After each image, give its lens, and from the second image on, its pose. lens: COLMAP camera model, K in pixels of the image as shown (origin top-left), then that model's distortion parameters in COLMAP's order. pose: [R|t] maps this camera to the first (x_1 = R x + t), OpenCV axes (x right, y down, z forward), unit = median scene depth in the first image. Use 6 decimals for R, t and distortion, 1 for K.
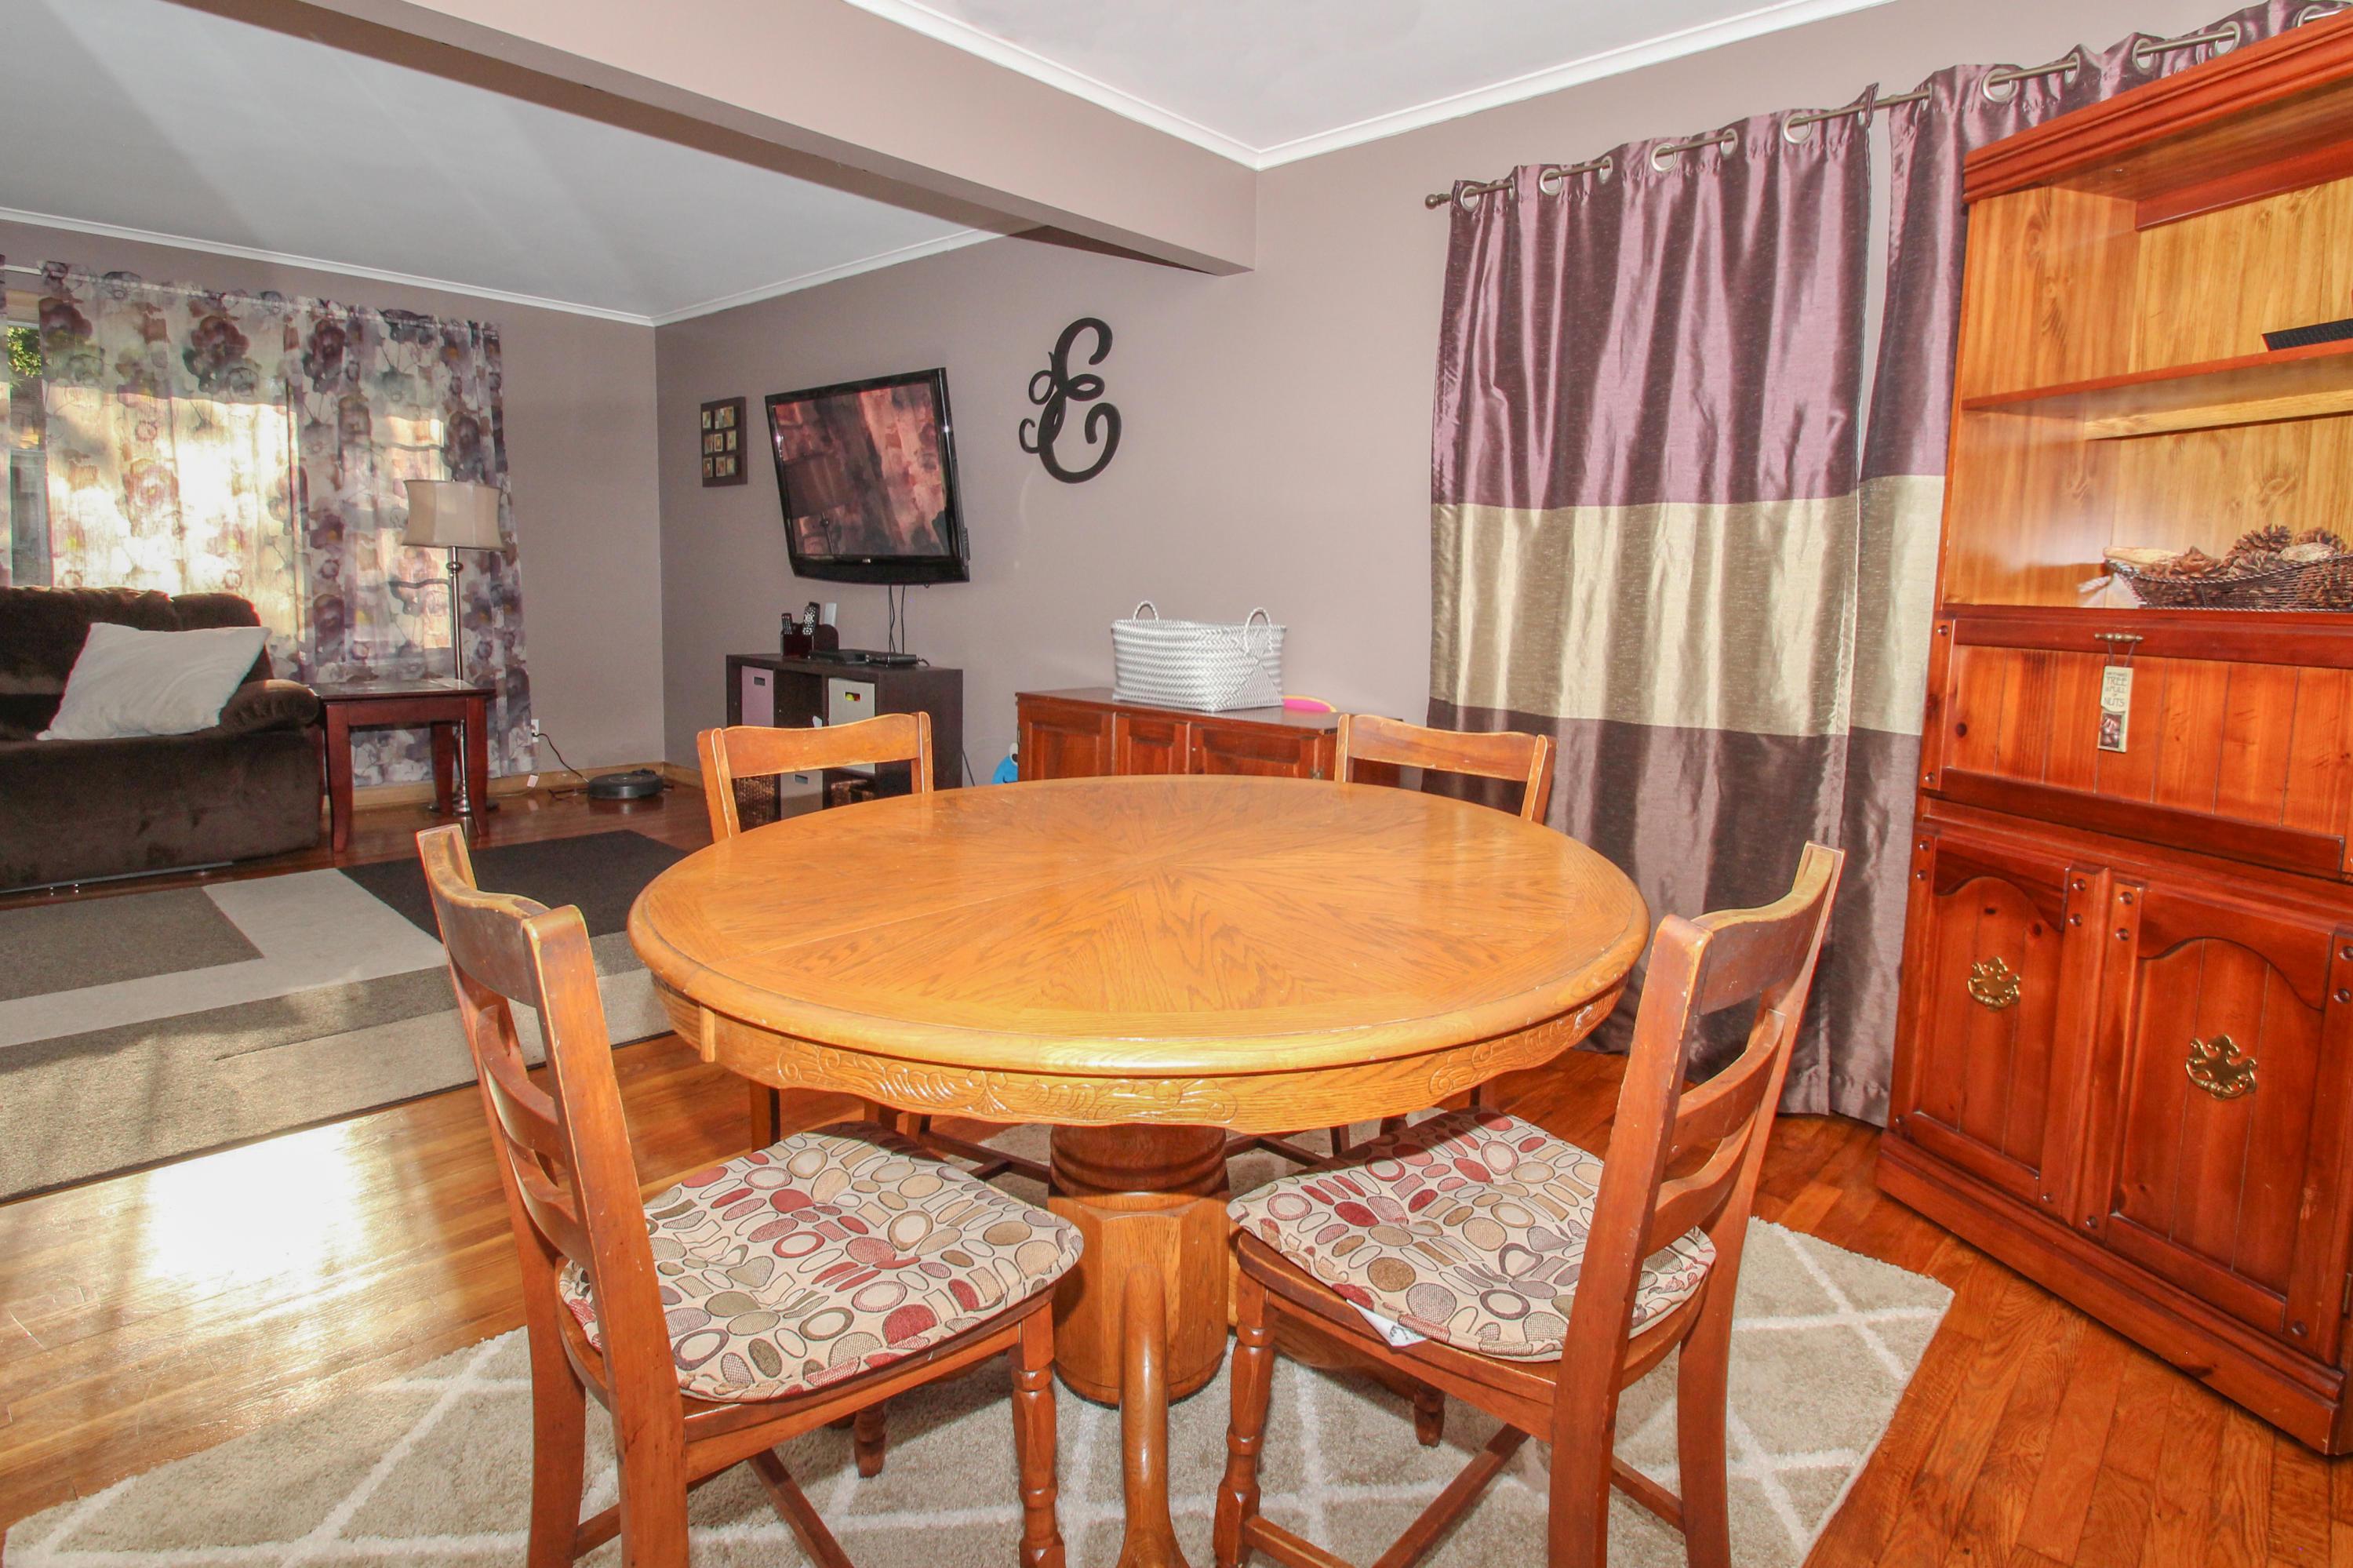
lens RADIAL K [[1170.7, 0, 1176.8], [0, 1170.7, 699.3], [0, 0, 1]] dist [-0.041995, -0.000593]
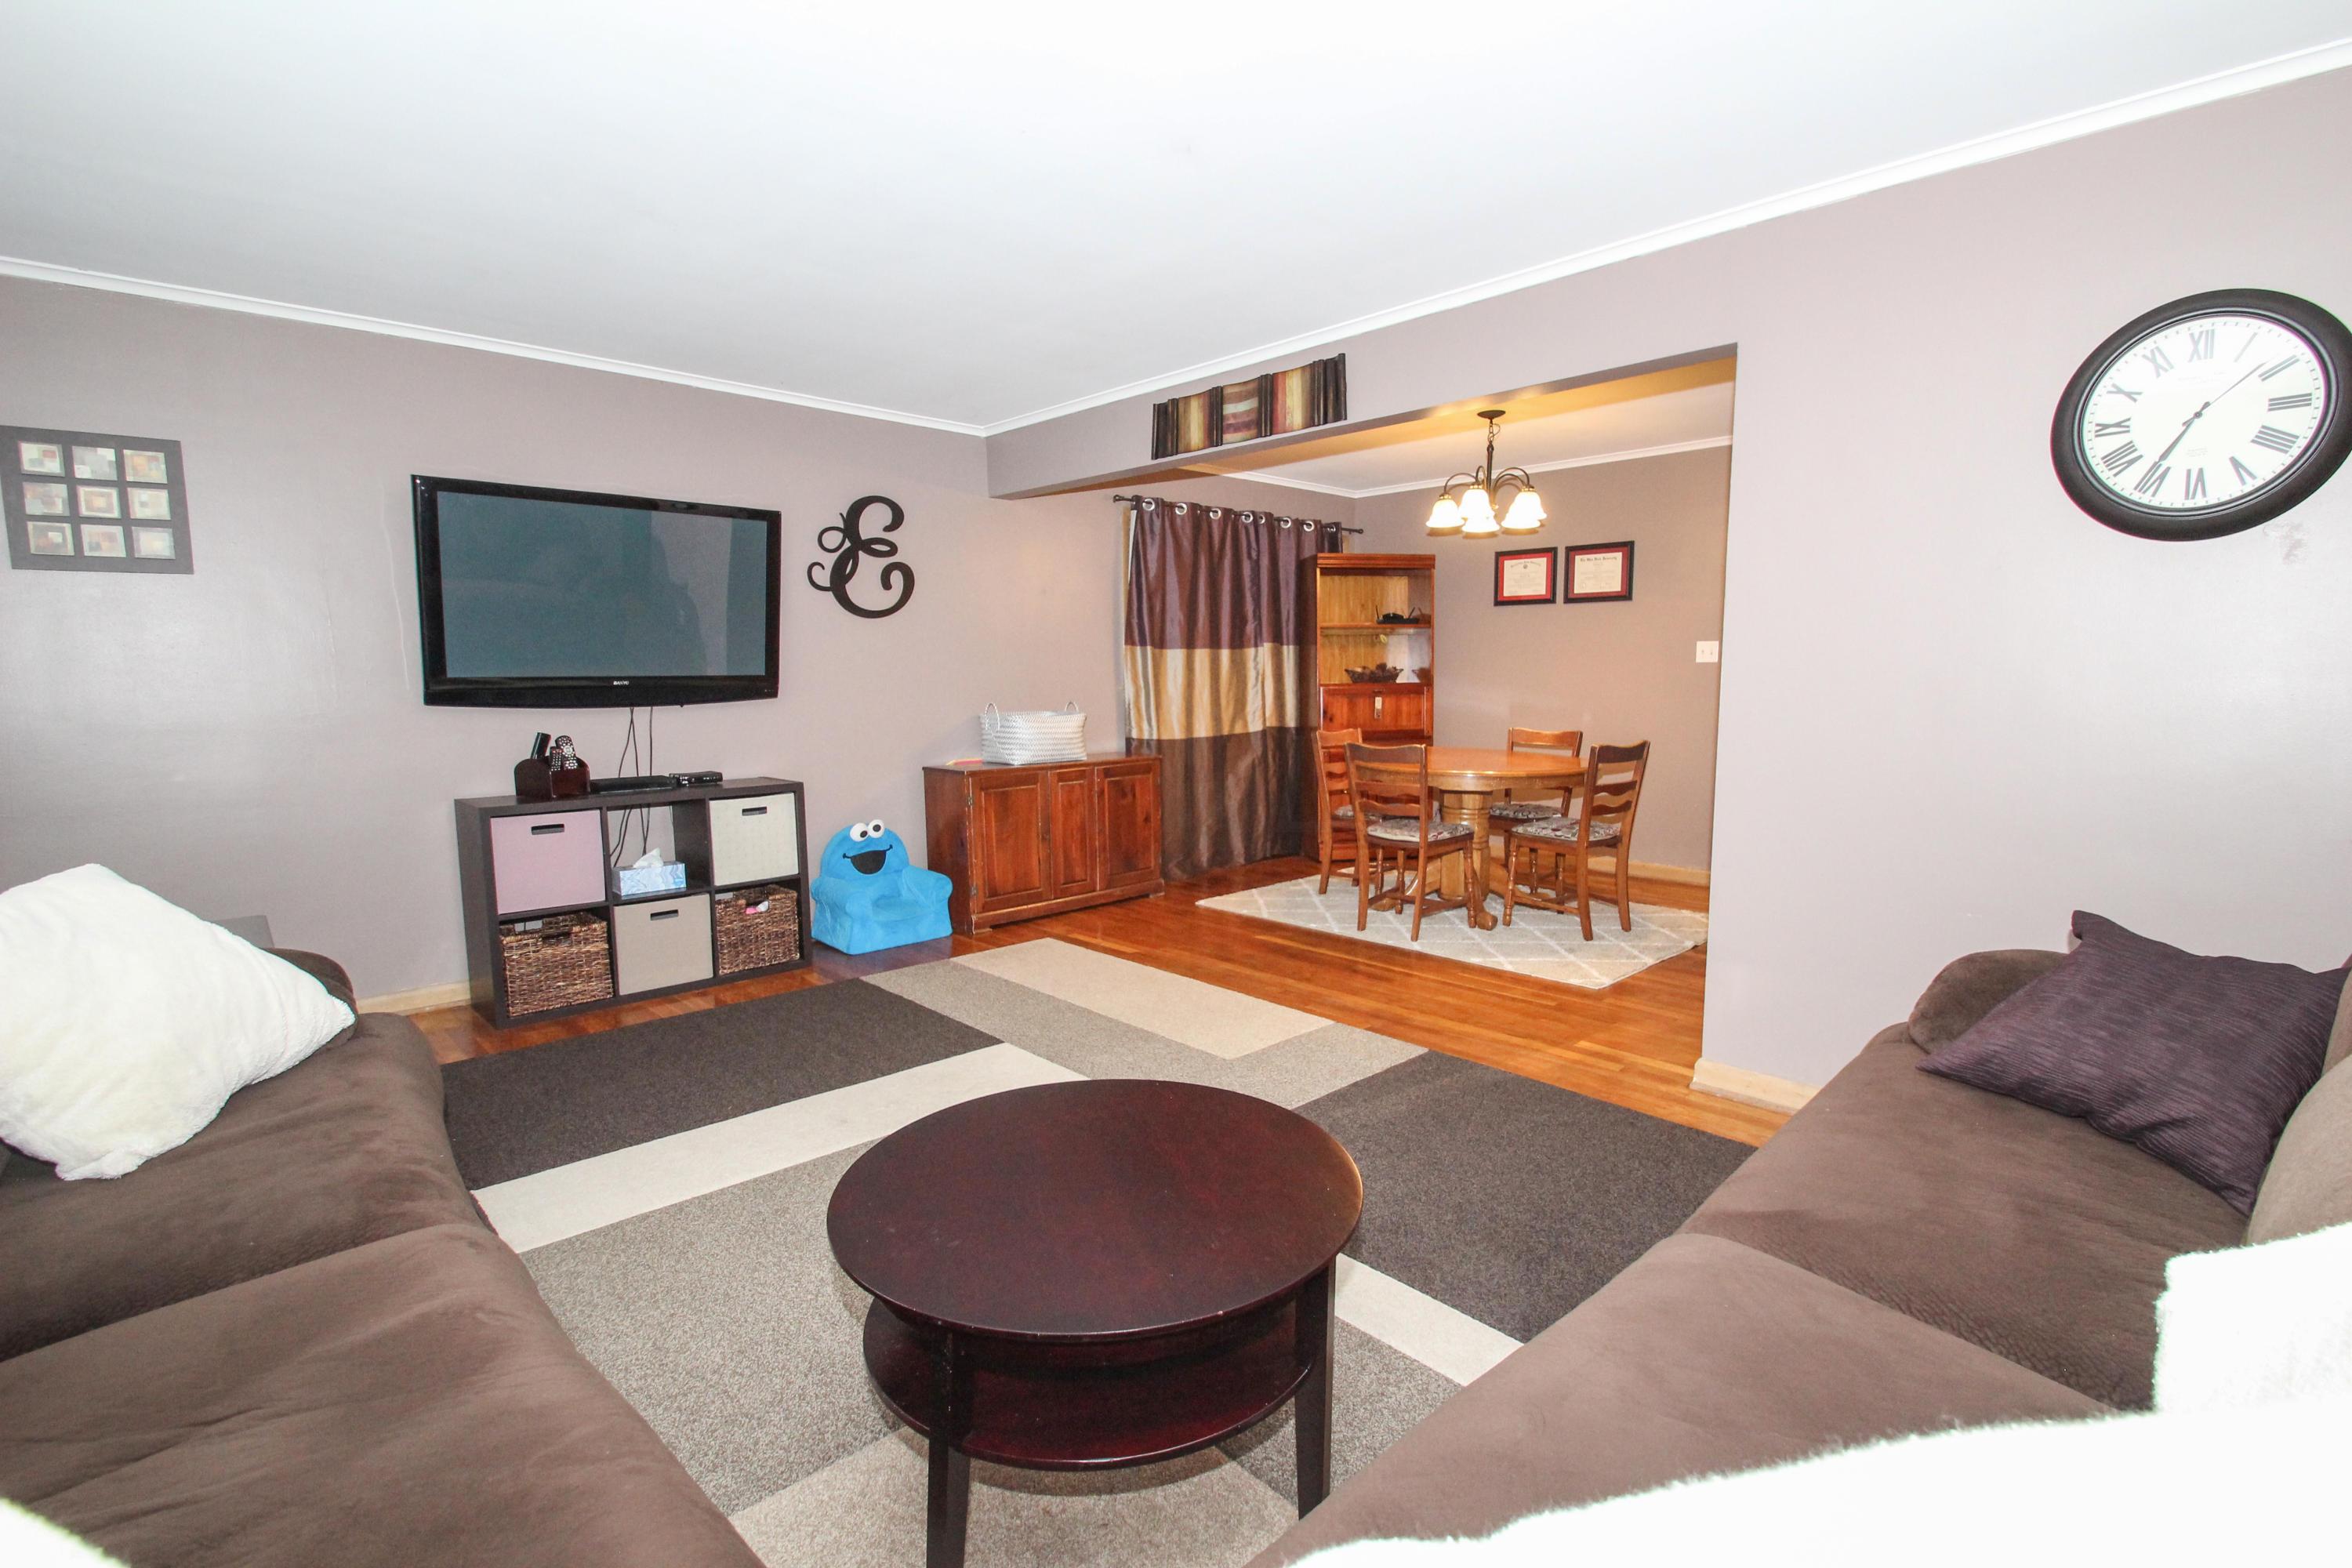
lens RADIAL K [[1082.7, 0, 1176.0], [0, 1082.7, 784.0], [0, 0, 1]] dist [-0.025000, -0.000363]
pose [[0.110301, -0.127189, 0.985726, -1.163636], [0.111630, 0.987088, 0.114873, -0.093158], [-0.987609, 0.097366, 0.123075, 0.482524]]
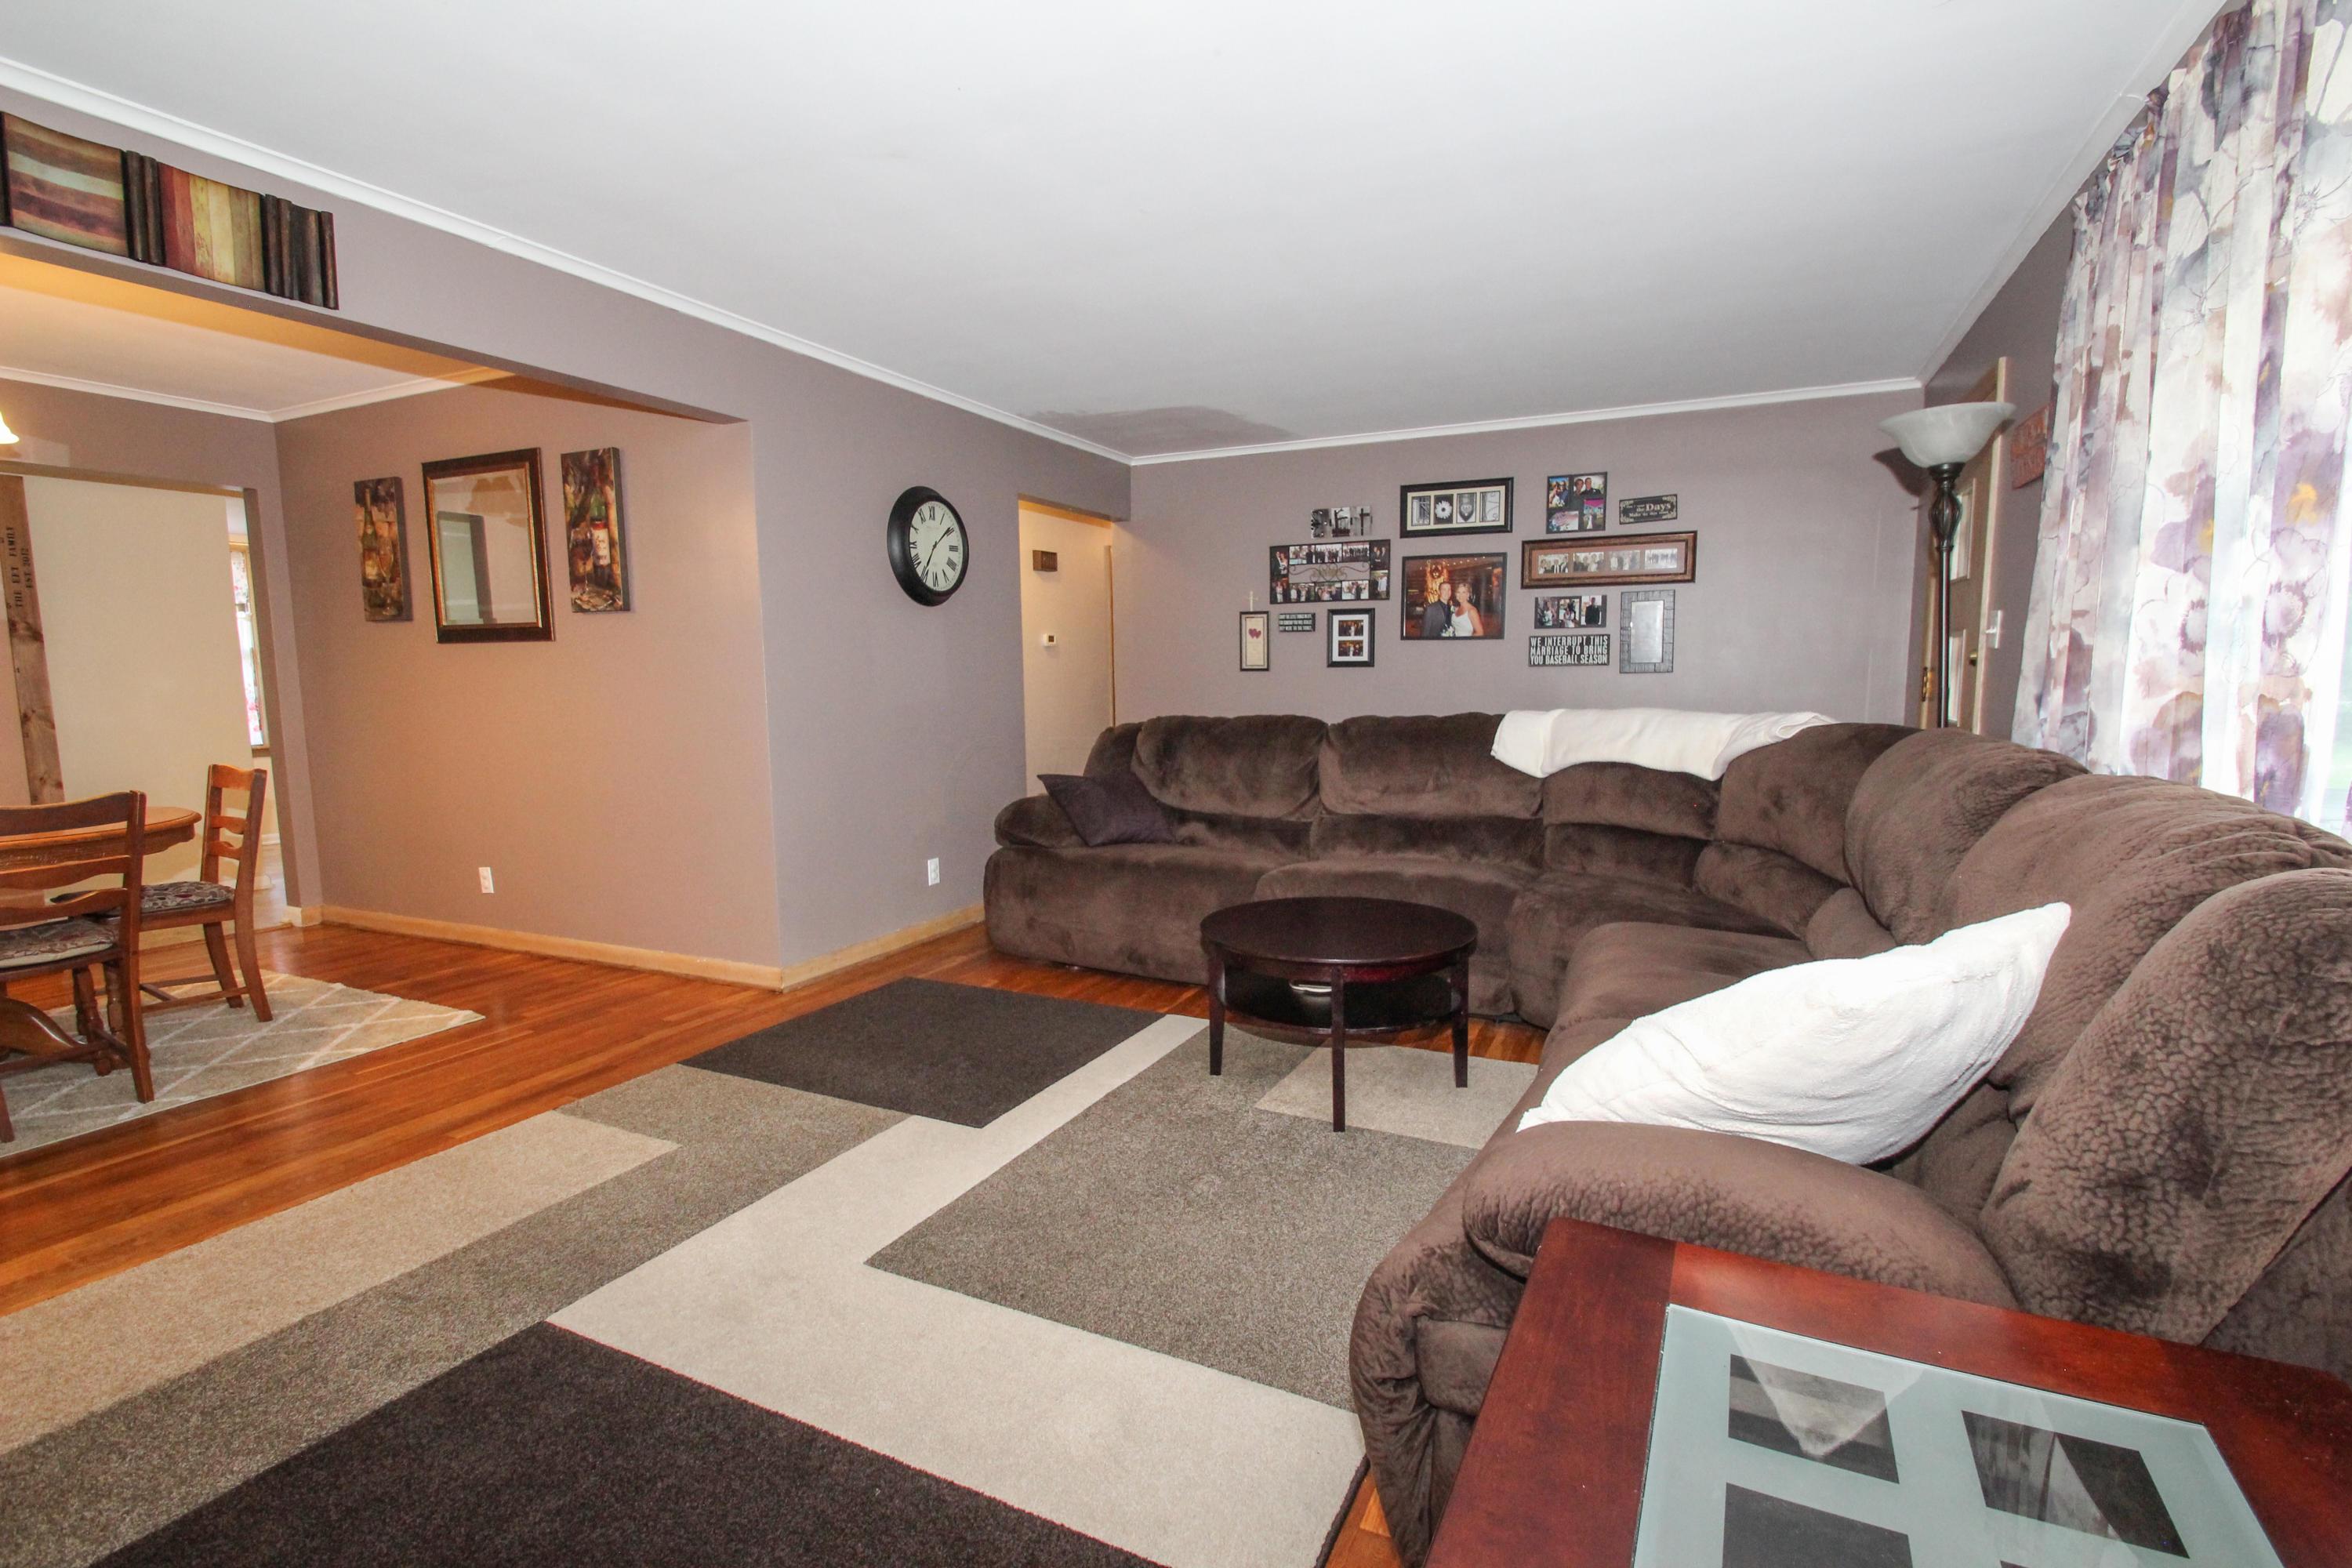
lens RADIAL K [[1082.7, 0, 1176.0], [0, 1082.7, 784.0], [0, 0, 1]] dist [-0.025000, -0.000363]
pose [[-0.967748, 0.012526, -0.251610, -0.584210], [-0.038083, 0.980011, 0.195265, -0.139702], [0.249026, 0.198549, -0.947926, 1.130117]]
